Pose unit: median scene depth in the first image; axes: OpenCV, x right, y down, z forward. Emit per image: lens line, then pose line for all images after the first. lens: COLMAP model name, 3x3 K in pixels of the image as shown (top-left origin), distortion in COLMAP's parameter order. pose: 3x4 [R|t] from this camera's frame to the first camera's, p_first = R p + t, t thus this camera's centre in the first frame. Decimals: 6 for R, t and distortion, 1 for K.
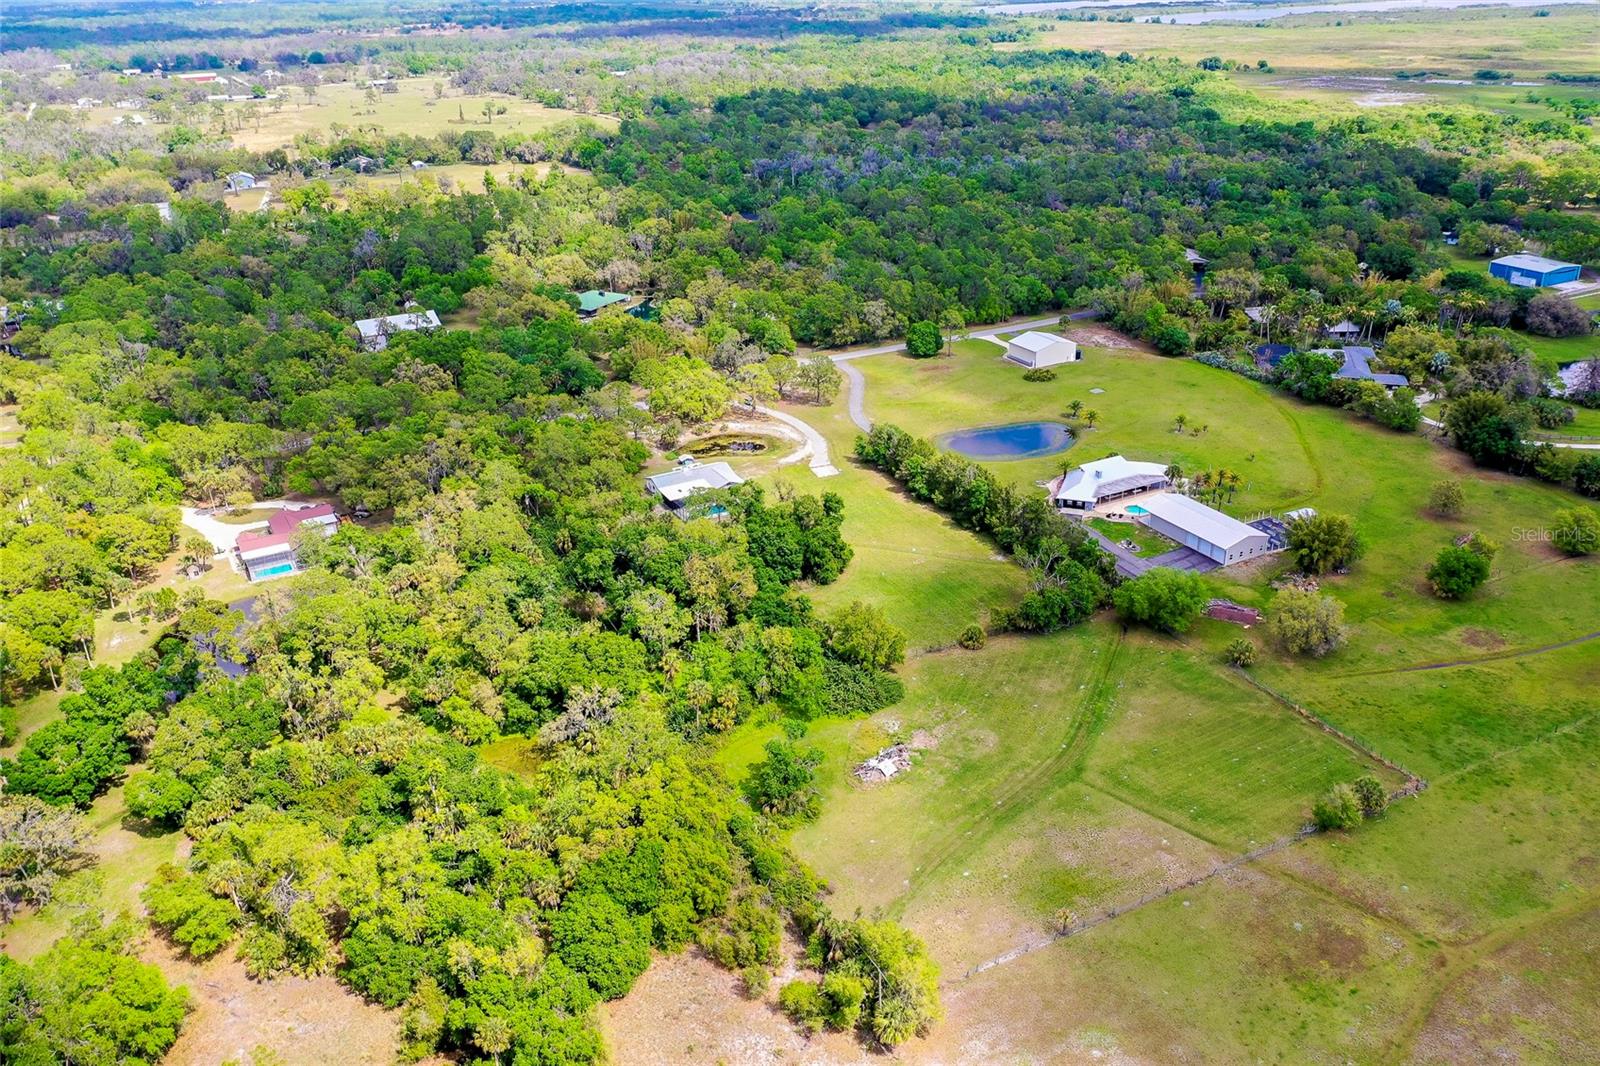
lens RADIAL K [[1253.2, 0, 800.0], [0, 1253.2, 533.0], [0, 0, 1]] dist [-0.000435, -0.000438]
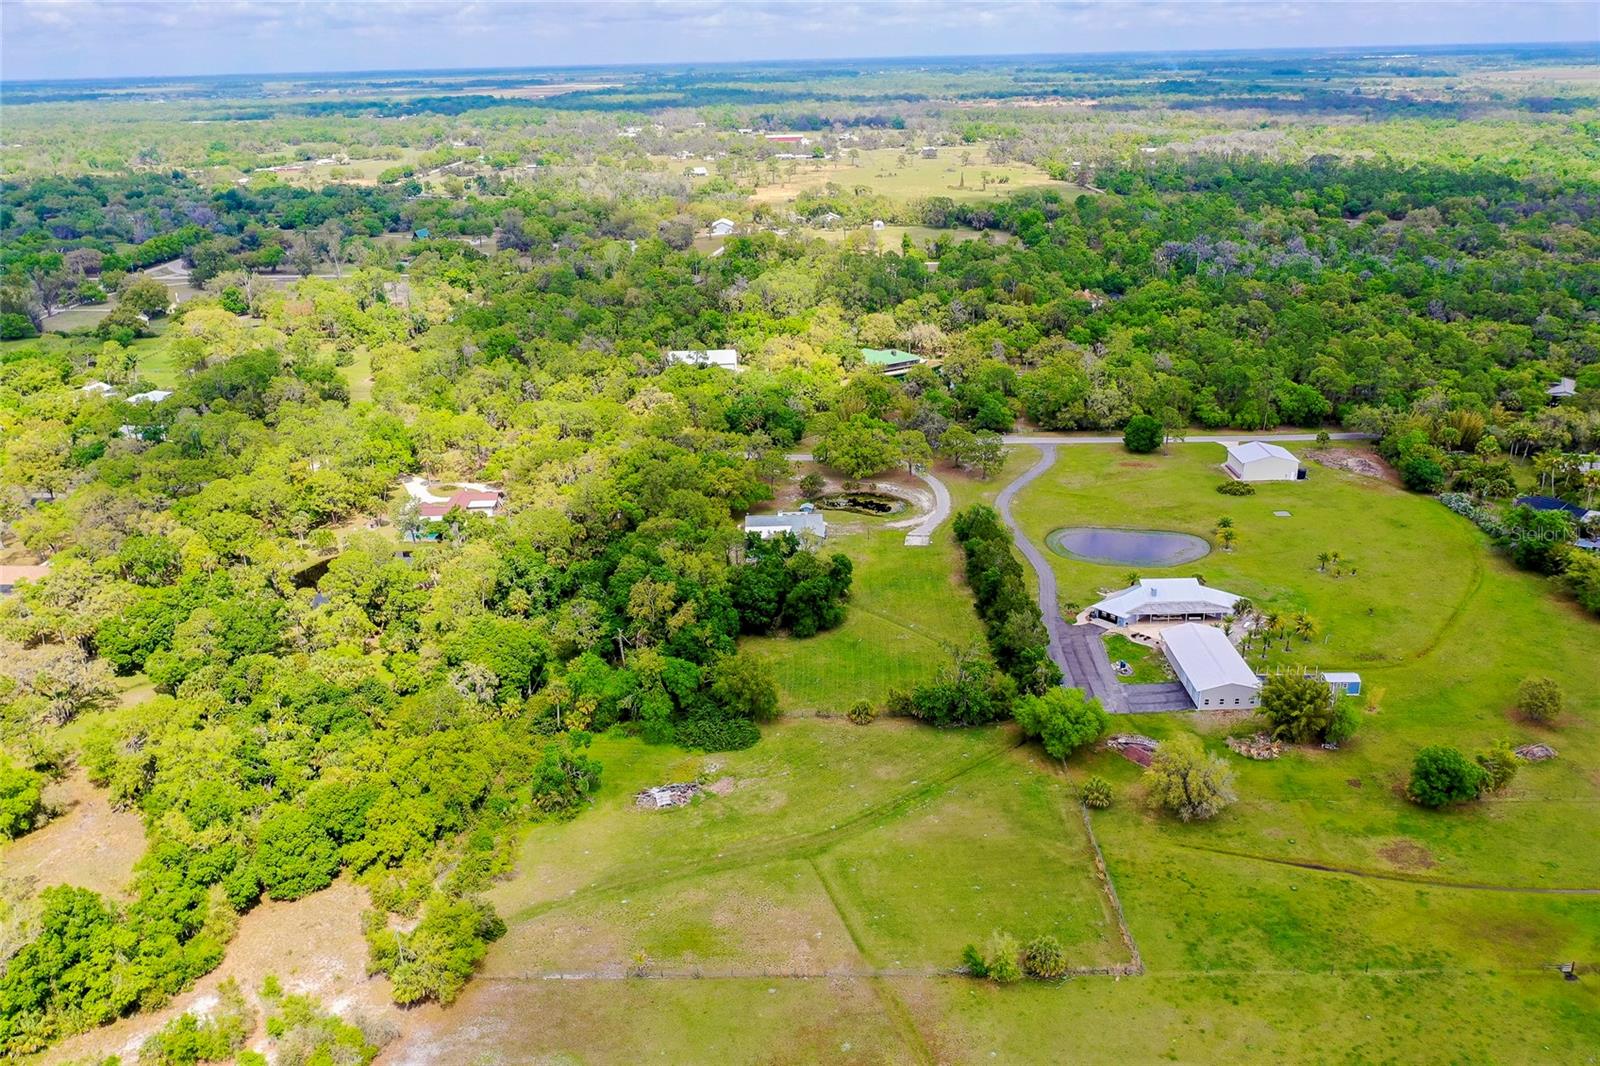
lens RADIAL K [[1253.2, 0, 800.0], [0, 1253.2, 533.0], [0, 0, 1]] dist [-0.000435, -0.000438]
pose [[0.888801, 0.172922, -0.424418, 0.372612], [-0.194073, 0.980964, -0.006744, -0.031021], [0.415173, 0.088362, 0.905441, 0.043352]]
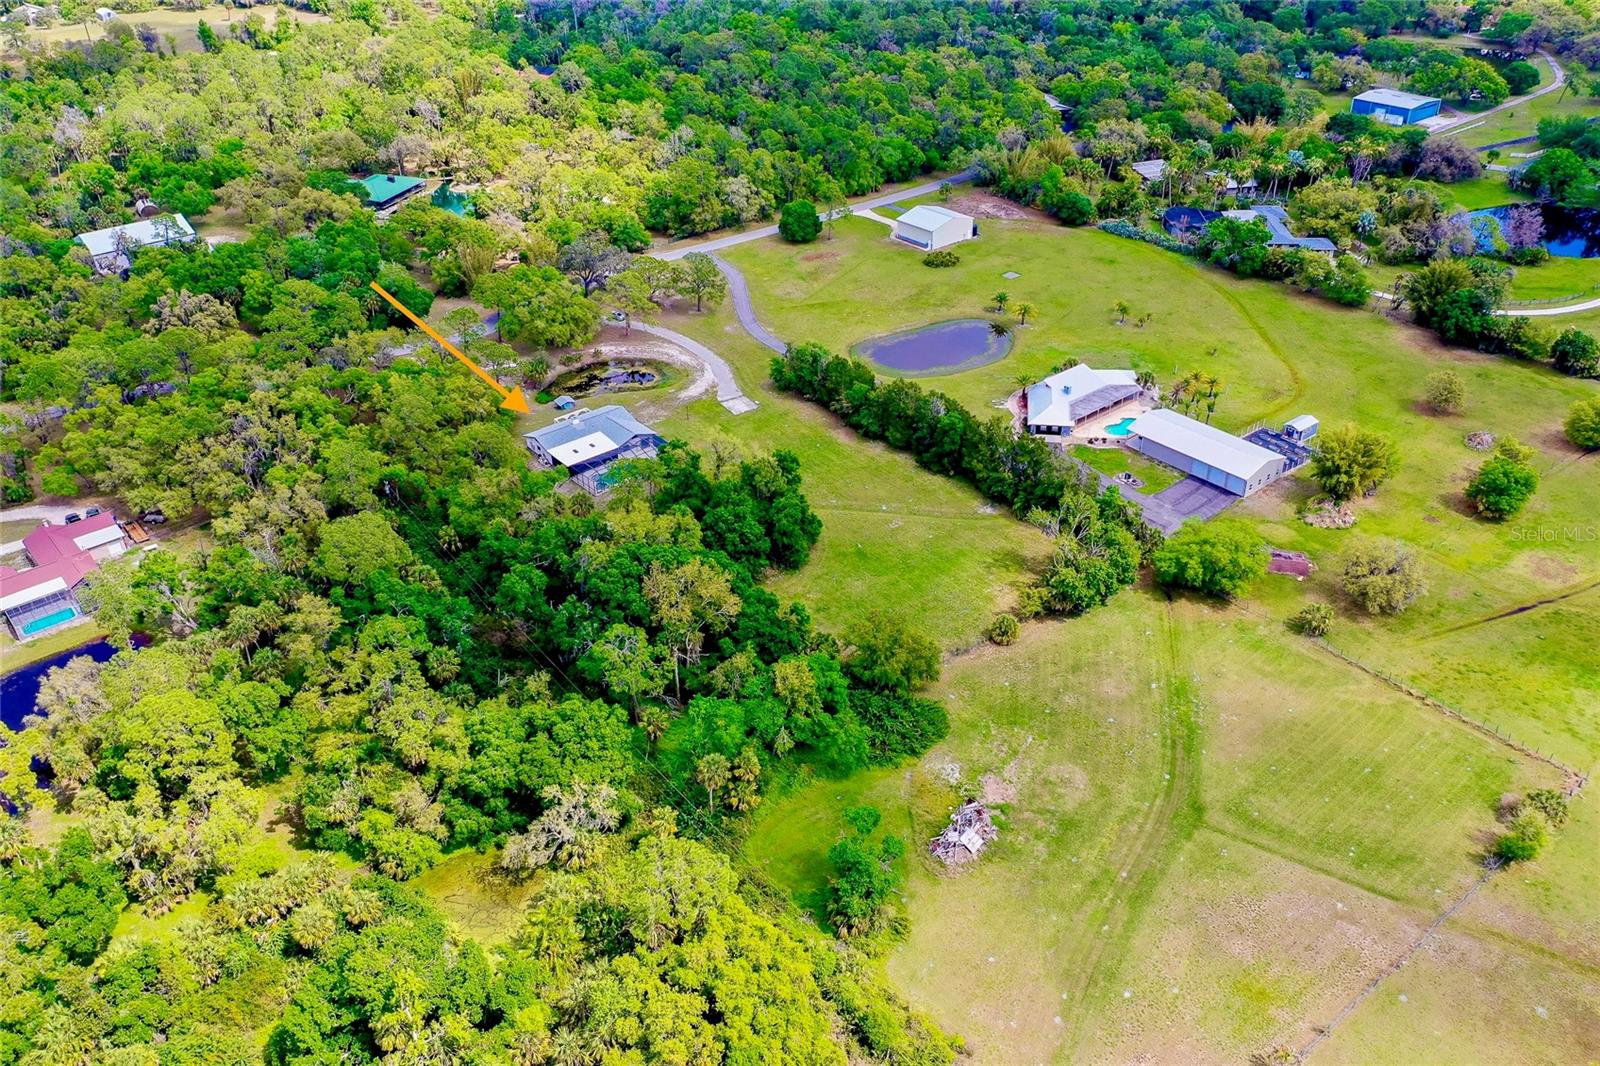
lens RADIAL K [[1252.8, 0, 804.2], [0, 1252.8, 532.0], [0, 0, 1]] dist [-0.005153, 0.003890]
pose [[0.978148, -0.101012, 0.181721, -0.099396], [0.077666, 0.988295, 0.131308, -0.073405], [-0.192858, -0.114325, 0.974544, 0.176786]]
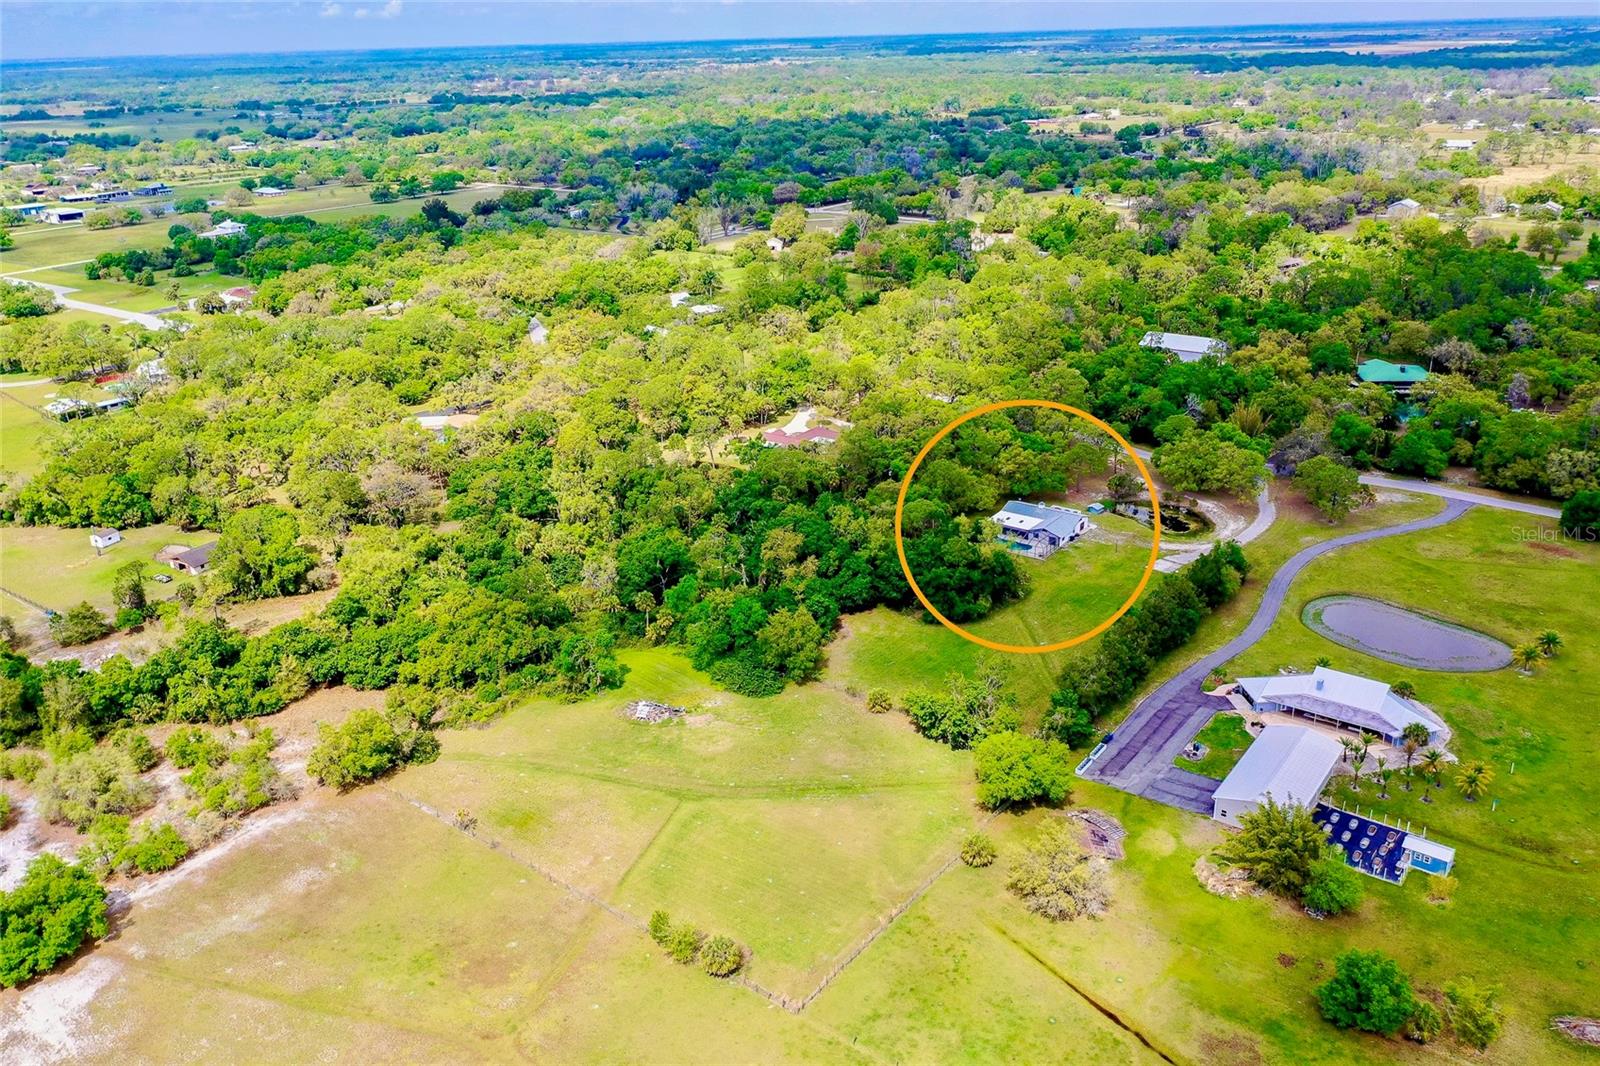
lens RADIAL K [[1236.8, 0, 800.0], [0, 1236.8, 533.0], [0, 0, 1]] dist [-0.000967, 0.000012]
pose [[0.436528, 0.354880, -0.826743, 0.659263], [-0.360801, 0.910842, 0.200473, -0.160383], [0.824176, 0.210778, 0.525650, 0.303703]]
